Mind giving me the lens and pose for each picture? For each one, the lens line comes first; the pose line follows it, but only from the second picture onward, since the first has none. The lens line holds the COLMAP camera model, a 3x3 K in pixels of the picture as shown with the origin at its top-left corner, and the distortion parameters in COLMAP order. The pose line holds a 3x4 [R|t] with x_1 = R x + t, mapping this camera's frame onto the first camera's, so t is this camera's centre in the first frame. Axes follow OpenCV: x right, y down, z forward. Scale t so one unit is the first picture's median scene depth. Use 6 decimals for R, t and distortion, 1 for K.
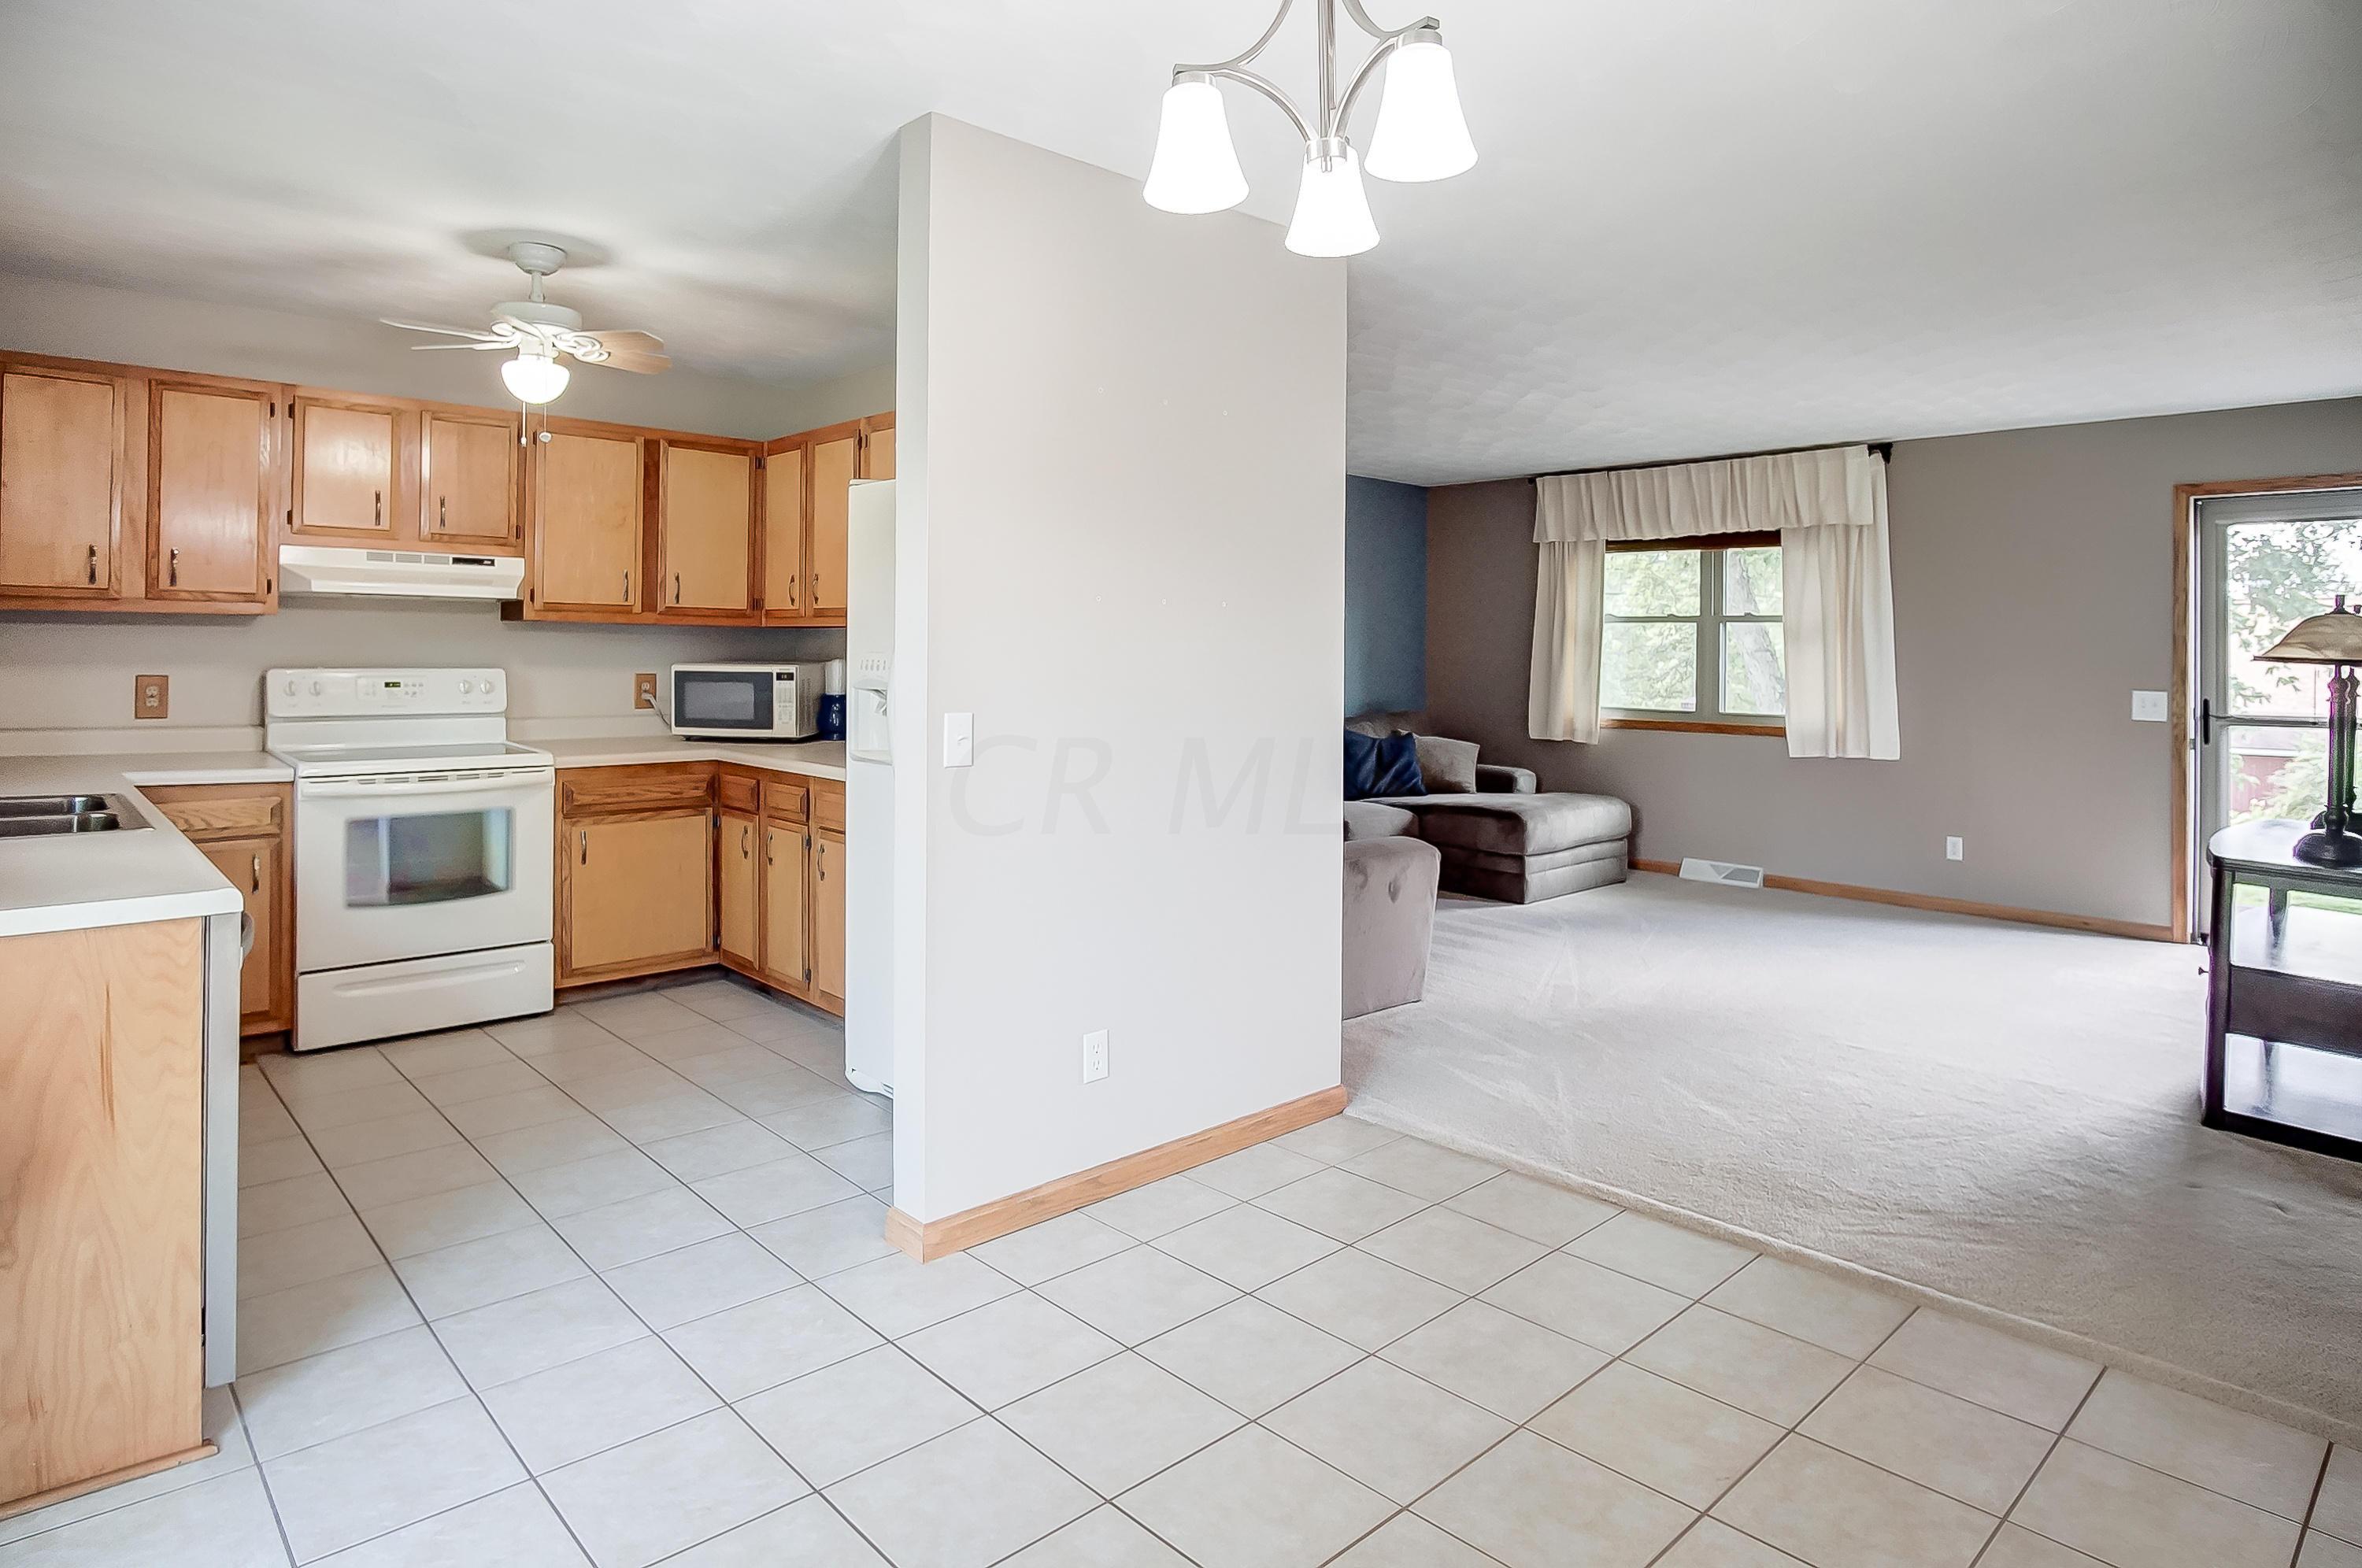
lens RADIAL K [[1324.2, 0, 1173.4], [0, 1324.2, 628.0], [0, 0, 1]] dist [-0.024580, 0.001738]
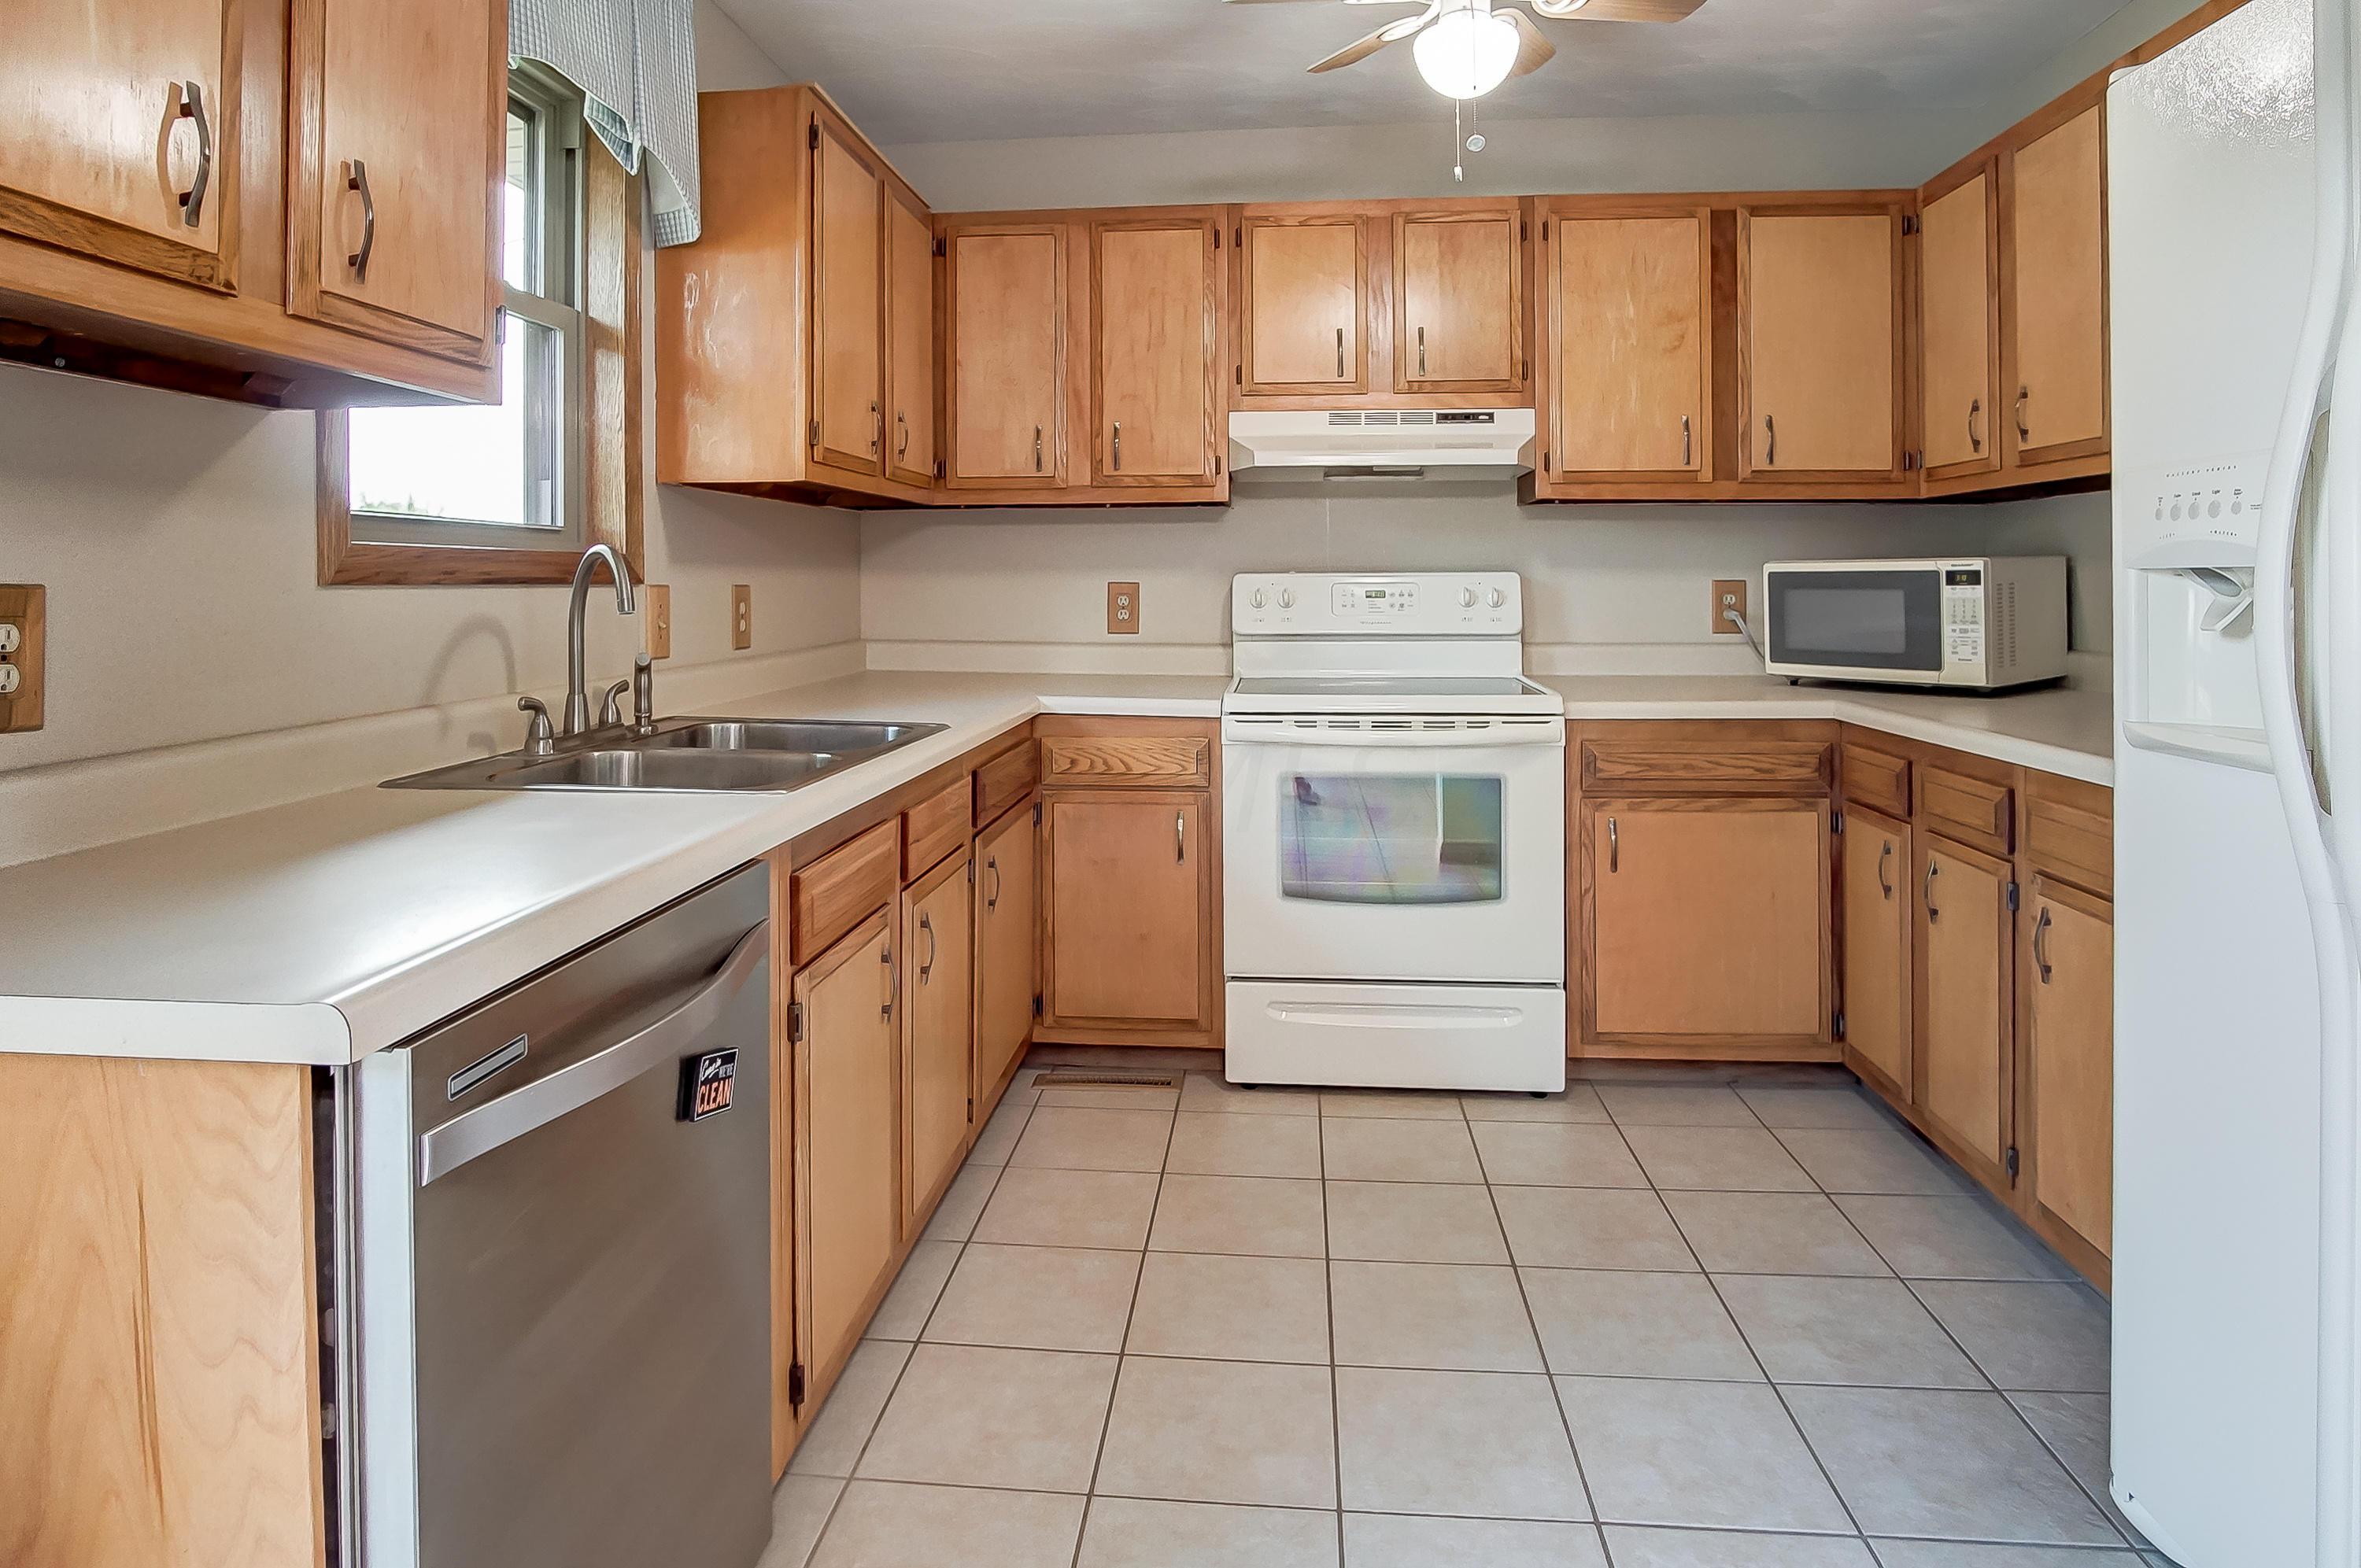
lens RADIAL K [[1297.2, 0, 1174.1], [0, 1297.2, 601.2], [0, 0, 1]] dist [-0.031770, 0.000644]
pose [[0.662380, -0.006687, -0.749138, -0.103044], [0.023315, 0.999660, 0.011691, 0.031106], [0.748805, -0.025209, 0.662310, 0.369939]]
